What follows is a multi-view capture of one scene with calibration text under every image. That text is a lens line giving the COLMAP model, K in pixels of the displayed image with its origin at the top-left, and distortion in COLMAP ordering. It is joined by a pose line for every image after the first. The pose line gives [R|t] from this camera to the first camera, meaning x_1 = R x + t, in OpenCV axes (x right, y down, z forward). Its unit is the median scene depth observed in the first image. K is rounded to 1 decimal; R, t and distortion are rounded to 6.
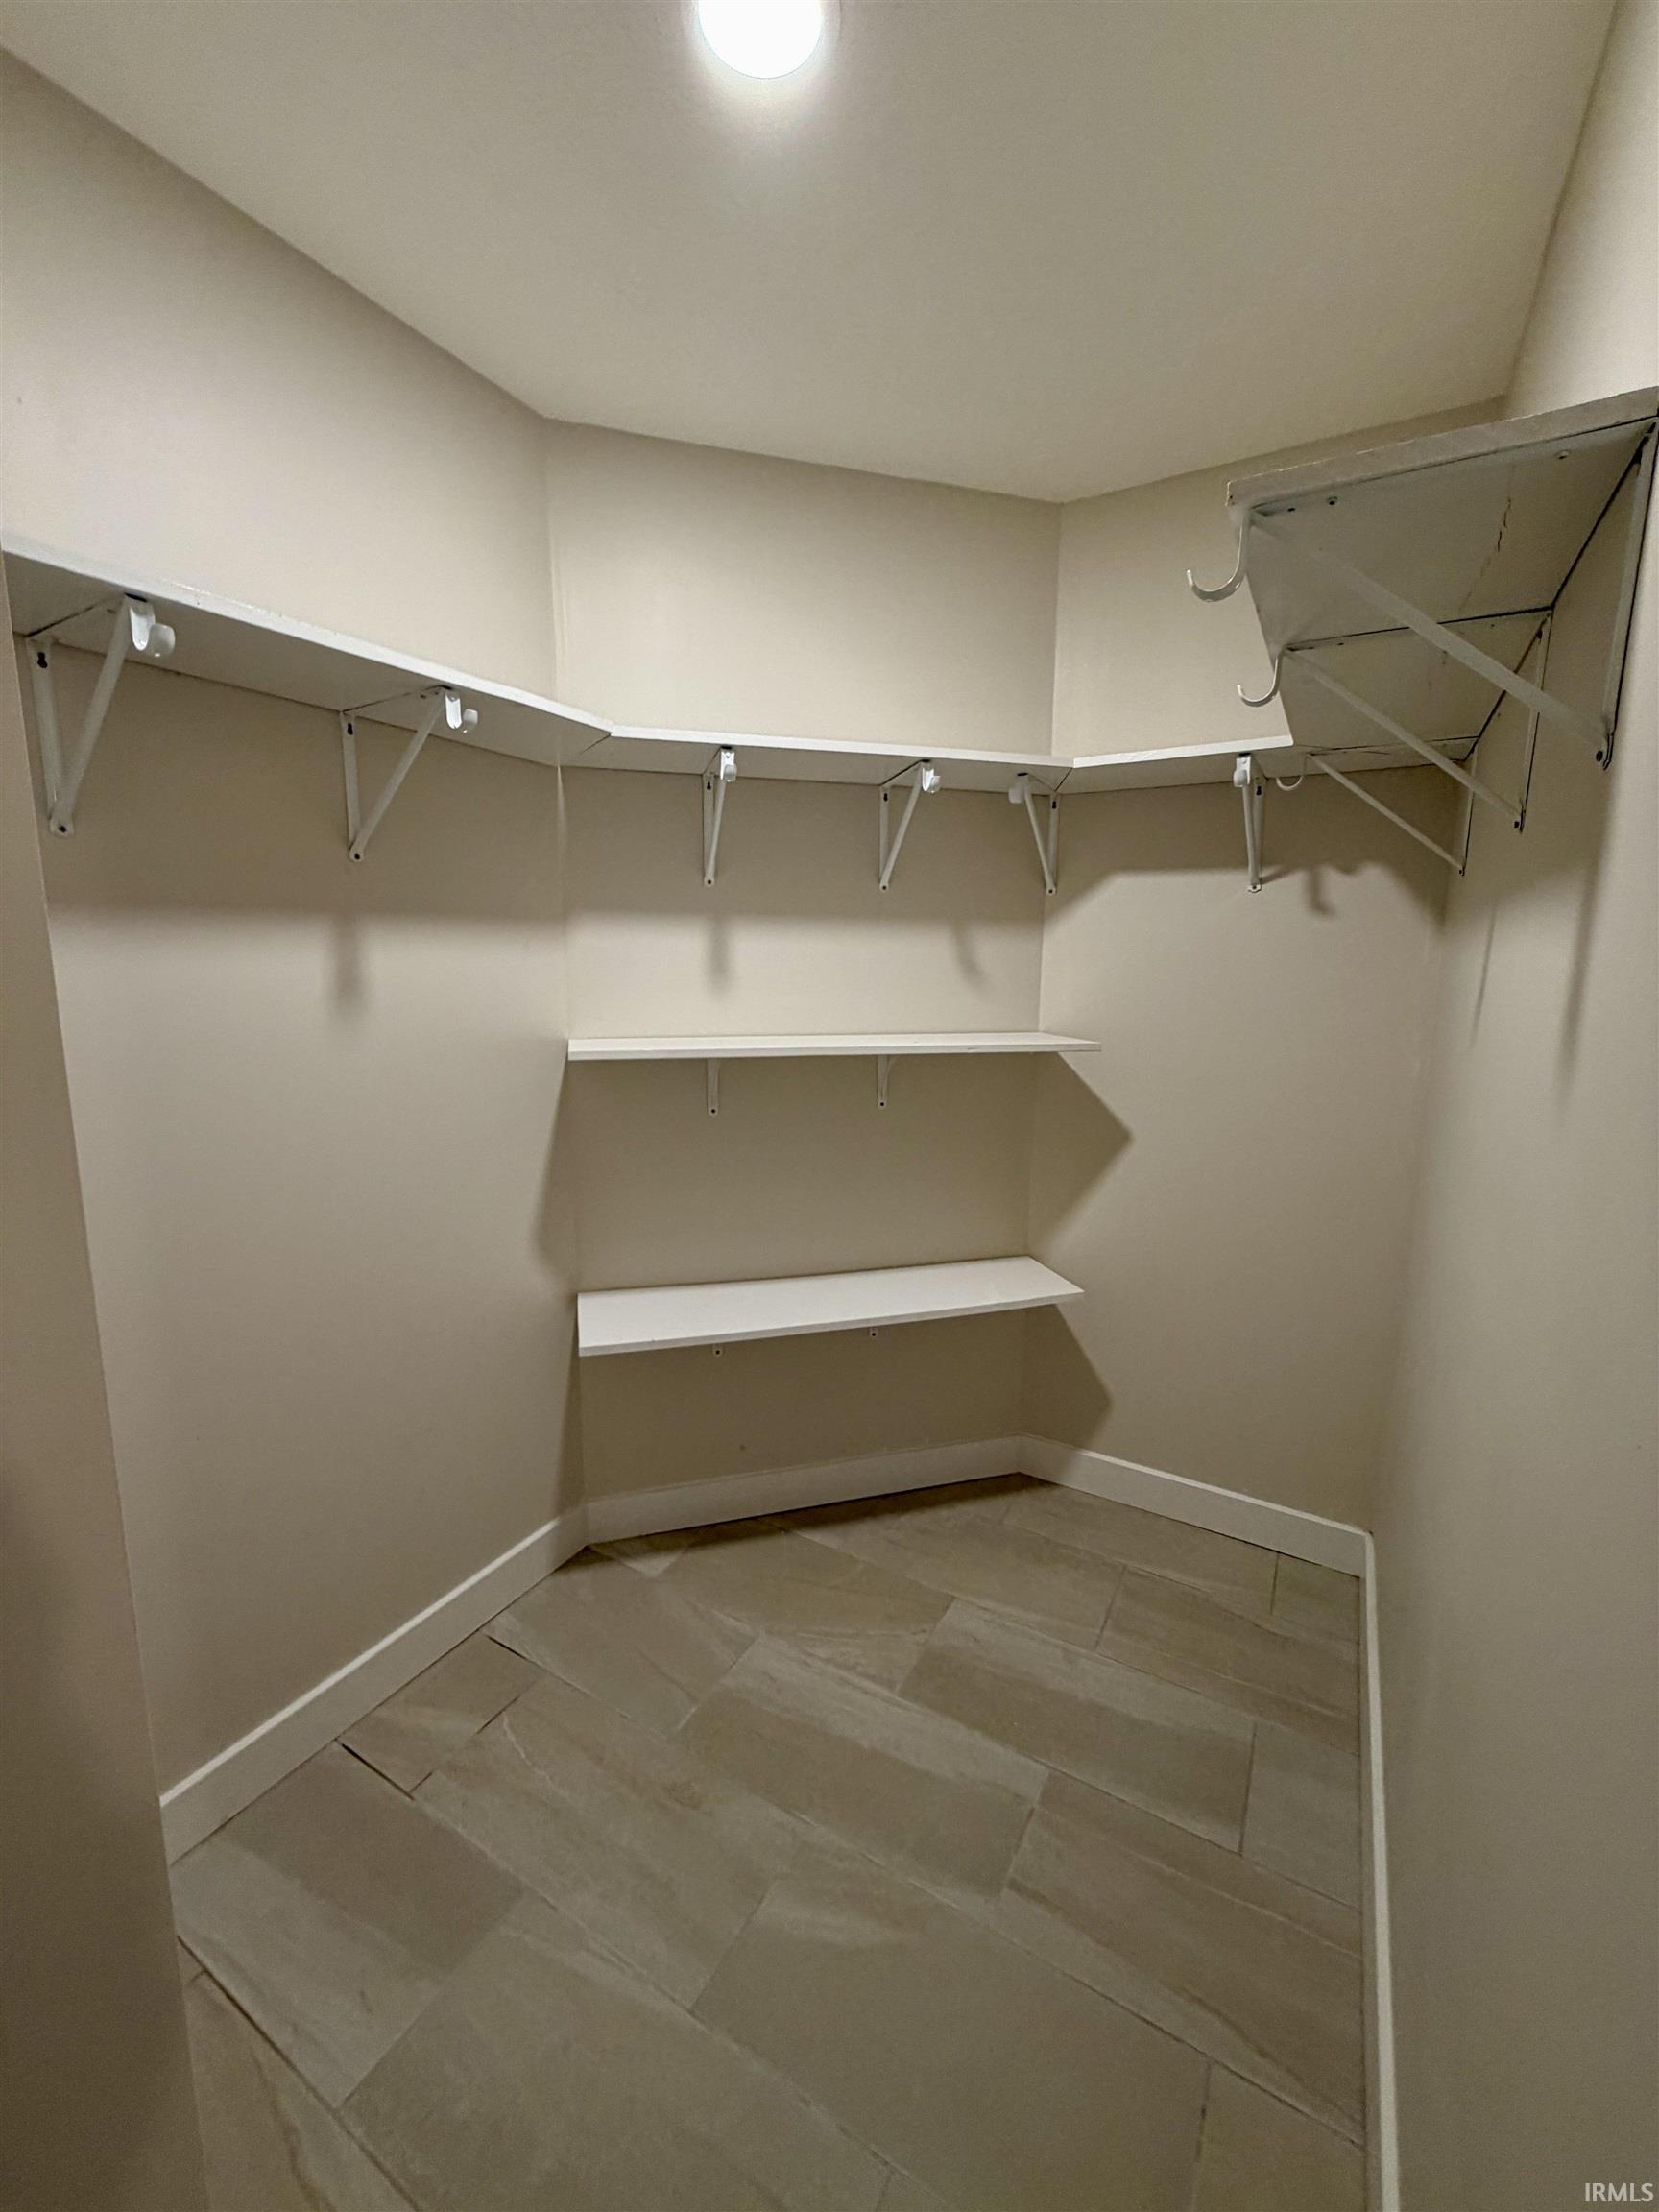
lens RADIAL K [[885.5, 0, 833.5], [0, 885.5, 1099.4], [0, 0, 1]] dist [-0.002479, 0.004191]
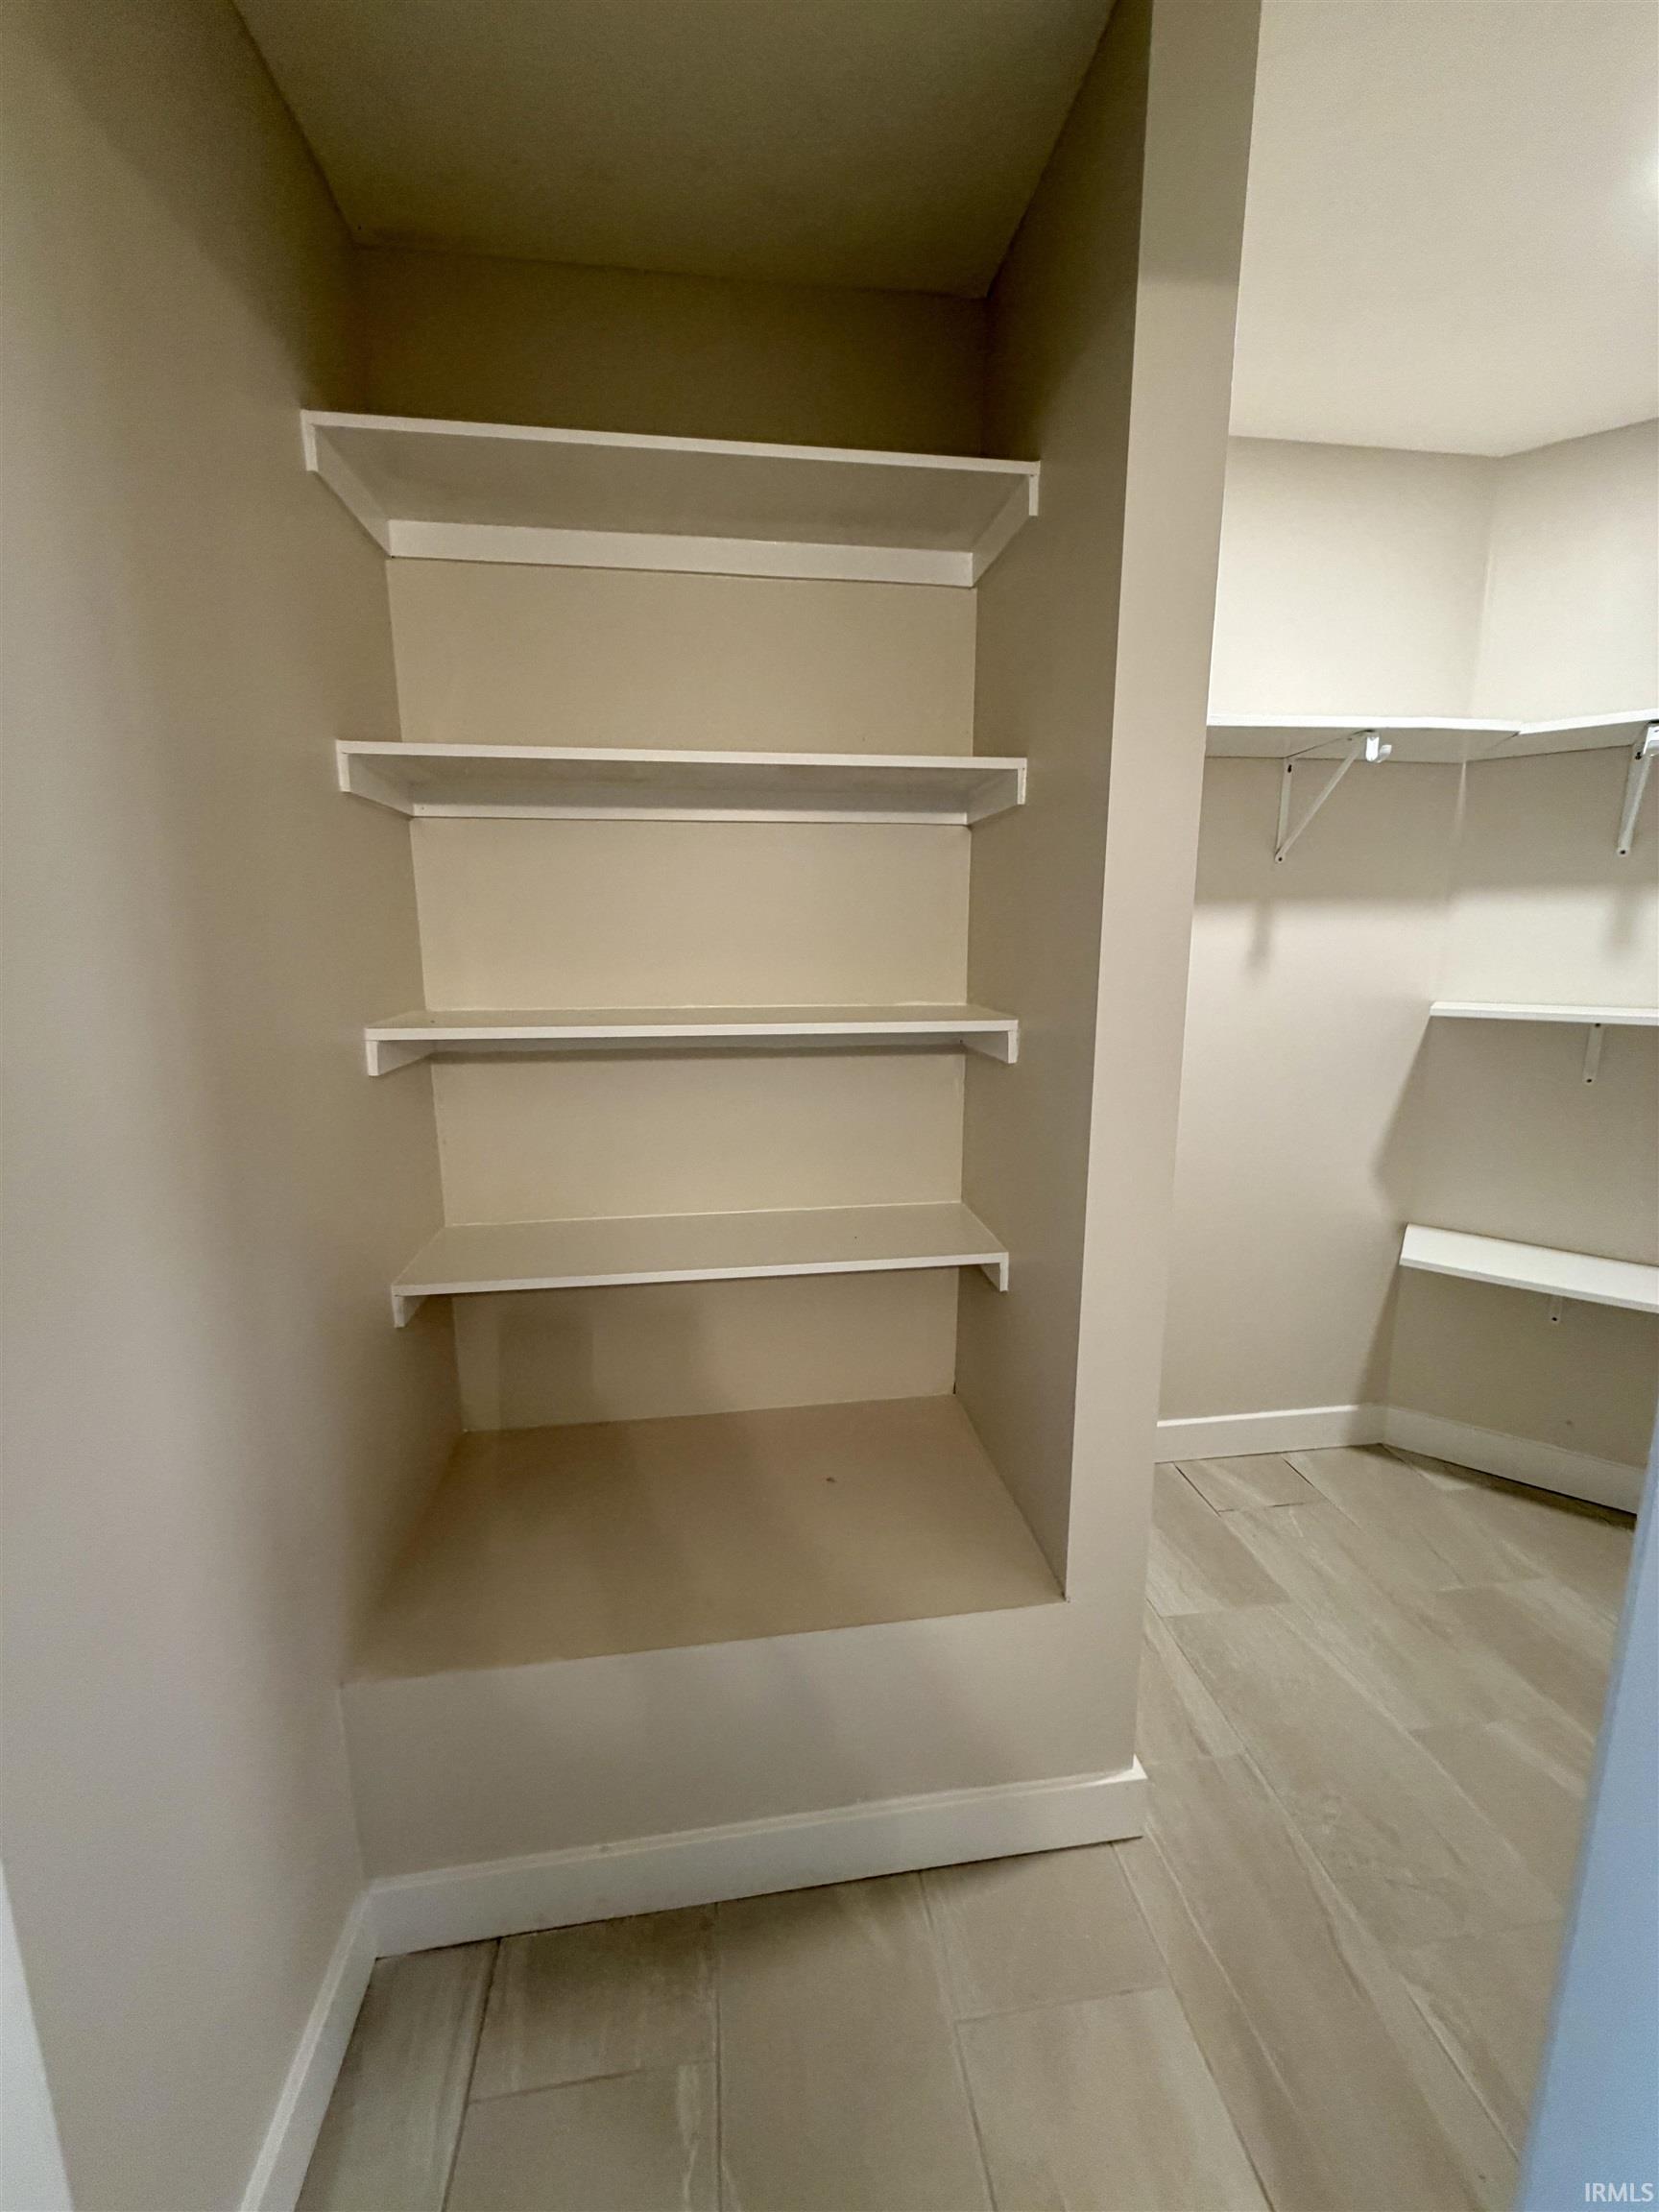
lens RADIAL K [[885.5, 0, 833.5], [0, 885.5, 1099.4], [0, 0, 1]] dist [-0.002479, 0.004191]
pose [[0.617759, 0.134945, -0.774703, 0.133654], [-0.111485, 0.990244, 0.083590, 0.052811], [0.778425, 0.034730, 0.626776, -0.344135]]
